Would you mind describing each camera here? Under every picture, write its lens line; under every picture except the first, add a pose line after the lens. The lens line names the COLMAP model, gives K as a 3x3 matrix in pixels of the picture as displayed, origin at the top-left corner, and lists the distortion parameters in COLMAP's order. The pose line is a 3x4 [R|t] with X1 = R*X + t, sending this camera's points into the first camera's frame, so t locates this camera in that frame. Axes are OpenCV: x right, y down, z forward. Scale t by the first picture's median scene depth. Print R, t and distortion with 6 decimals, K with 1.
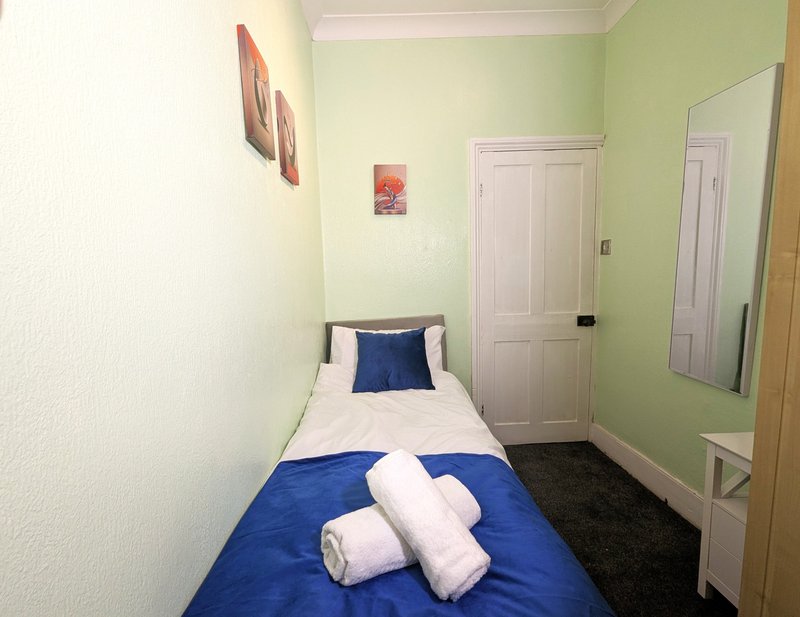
lens RADIAL K [[347.3, 0, 397.0], [0, 347.3, 308.8], [0, 0, 1]] dist [0.001185, -0.000362]
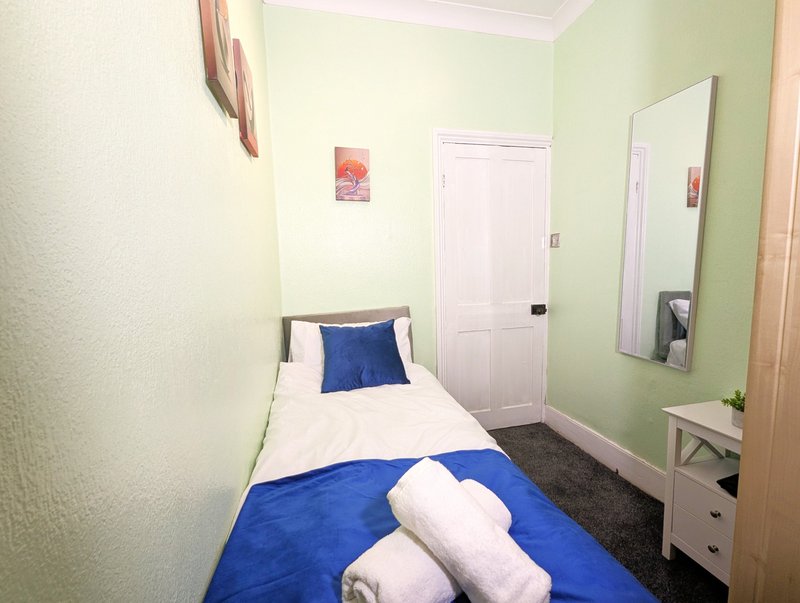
lens RADIAL K [[333.9, 0, 400.0], [0, 333.9, 302.6], [0, 0, 1]] dist [0.002725, -0.001081]
pose [[0.978470, -0.017229, 0.205668, -0.114026], [0.018851, 0.999805, -0.005931, 0.017005], [-0.205525, 0.009680, 0.978604, 0.117251]]
